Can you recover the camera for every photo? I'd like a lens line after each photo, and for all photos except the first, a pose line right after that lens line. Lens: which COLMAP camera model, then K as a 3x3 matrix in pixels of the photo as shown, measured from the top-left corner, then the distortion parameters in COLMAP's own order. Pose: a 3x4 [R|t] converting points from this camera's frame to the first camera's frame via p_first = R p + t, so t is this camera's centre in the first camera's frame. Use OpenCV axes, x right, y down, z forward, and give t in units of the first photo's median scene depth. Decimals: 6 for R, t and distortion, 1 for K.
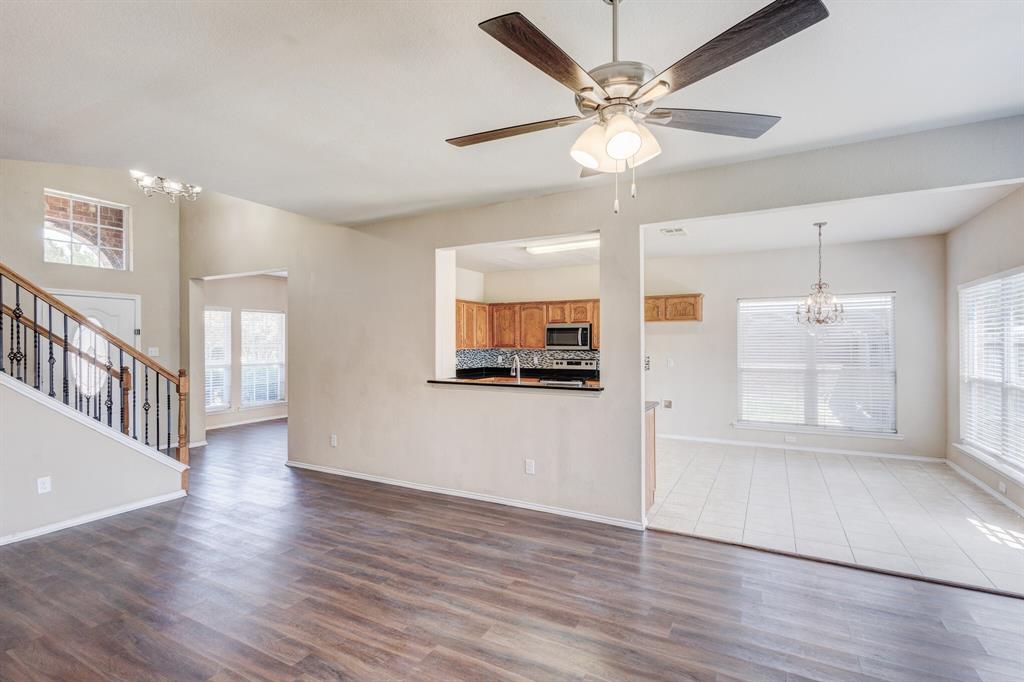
lens RADIAL K [[473.6, 0, 511.2], [0, 473.6, 340.8], [0, 0, 1]] dist [0.003343, -0.000312]
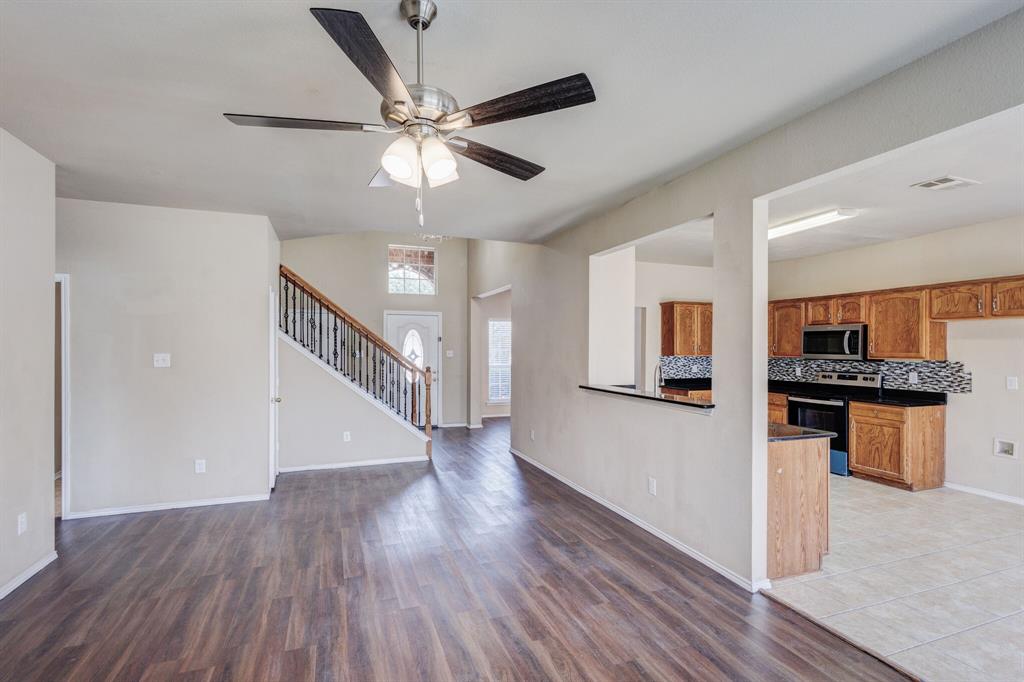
lens RADIAL K [[481.4, 0, 512.6], [0, 481.4, 346.4], [0, 0, 1]] dist [0.002450, -0.000234]
pose [[0.757522, 0.004253, -0.652795, 0.257167], [-0.004123, 0.999990, 0.001731, -0.001365], [0.652796, 0.001381, 0.757532, 0.075247]]
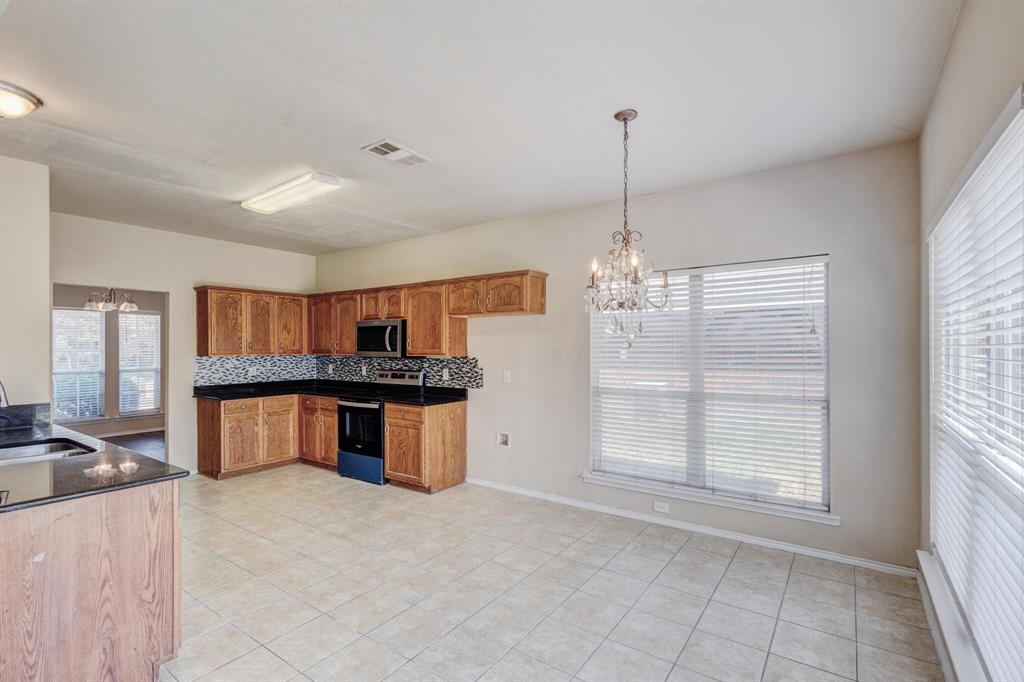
lens RADIAL K [[472.4, 0, 511.8], [0, 472.4, 344.9], [0, 0, 1]] dist [0.004716, -0.000847]
pose [[0.993670, -0.001055, -0.112333, 0.427922], [0.001052, 0.999999, -0.000087, 0.001251], [0.112333, -0.000031, 0.993671, 0.348461]]
